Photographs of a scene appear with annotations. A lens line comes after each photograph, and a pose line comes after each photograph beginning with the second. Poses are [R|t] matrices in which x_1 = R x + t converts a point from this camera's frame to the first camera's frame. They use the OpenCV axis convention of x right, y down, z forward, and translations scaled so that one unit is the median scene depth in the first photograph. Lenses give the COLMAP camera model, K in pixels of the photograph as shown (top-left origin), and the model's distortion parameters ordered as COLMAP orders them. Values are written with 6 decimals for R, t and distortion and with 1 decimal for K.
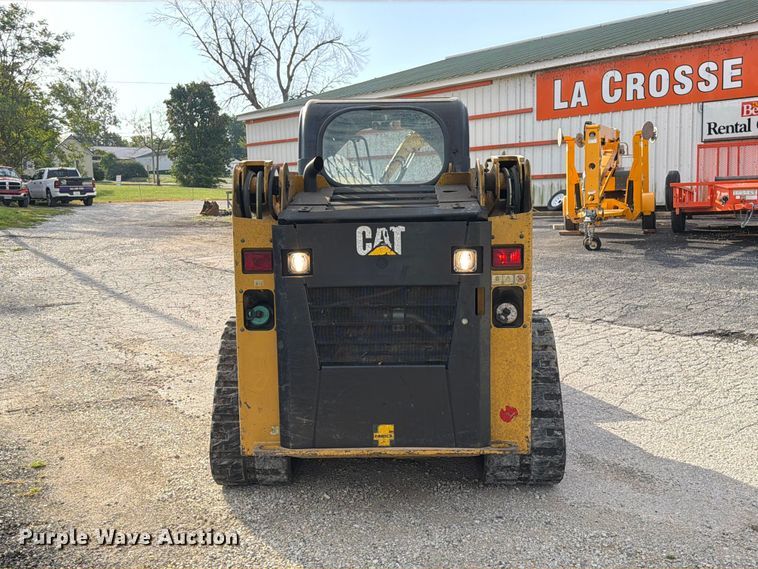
lens RADIAL K [[772.0, 0, 379.0], [0, 772.0, 284.5], [0, 0, 1]] dist [0.160376, -0.346395]
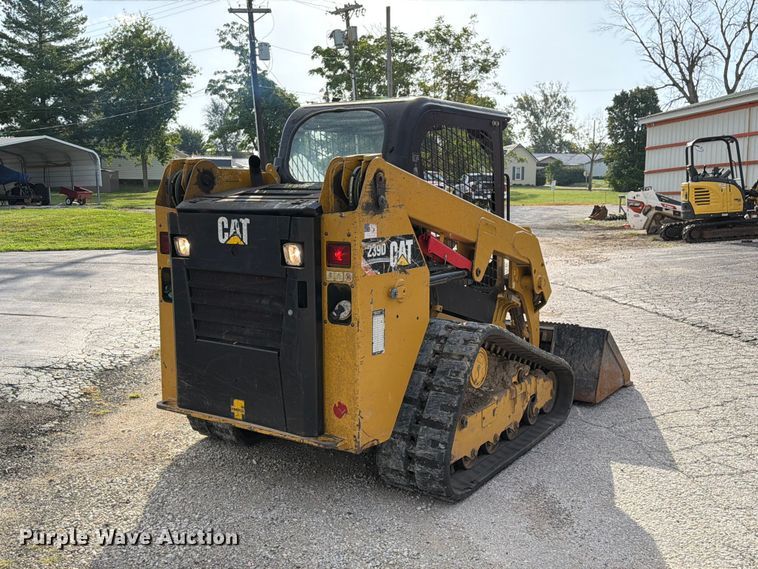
lens RADIAL K [[754.8, 0, 379.0], [0, 754.8, 284.5], [0, 0, 1]] dist [0.110451, -0.227831]
pose [[0.837807, 0.087353, -0.538932, 0.125048], [-0.089268, 0.995751, 0.022624, -0.003894], [0.538619, 0.029155, 0.842045, 0.034148]]
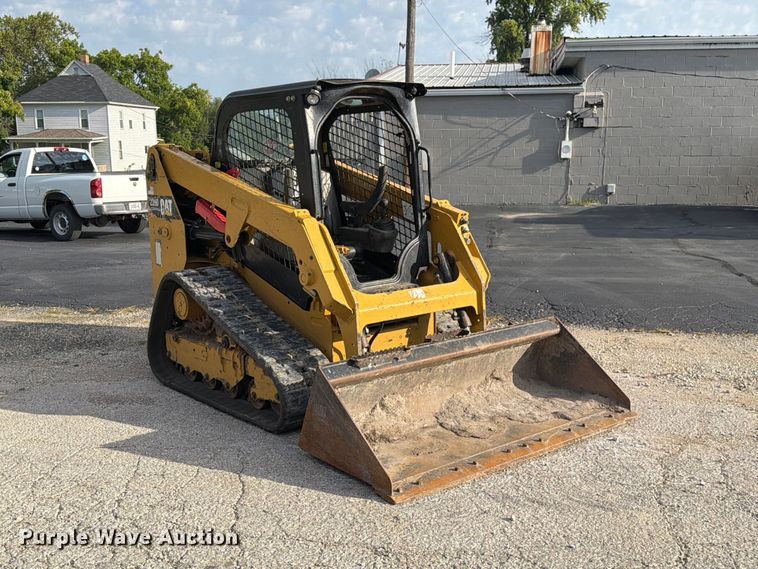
lens RADIAL K [[812.2, 0, 391.2], [0, 812.2, 286.0], [0, 0, 1]] dist [0.161690, -0.405710]
pose [[-0.761381, 0.135388, -0.634011, 0.163427], [-0.057631, 0.959945, 0.274197, -0.066132], [0.645739, 0.245307, -0.723081, 0.457325]]
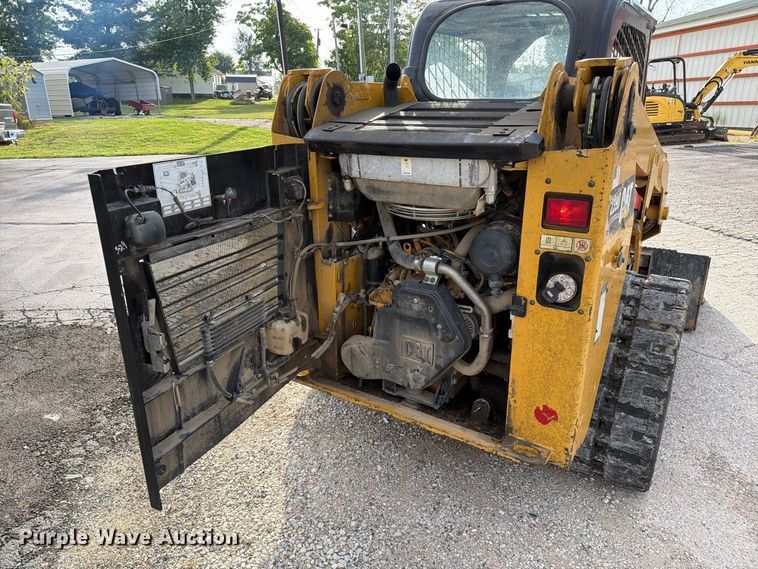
lens RADIAL K [[537.3, 0, 379.0], [0, 537.3, 284.5], [0, 0, 1]] dist [-0.002460, -0.002446]
pose [[0.851305, 0.187267, -0.490114, 0.045427], [-0.085357, 0.971122, 0.222794, -0.010931], [0.517682, -0.147831, 0.842705, 0.084194]]
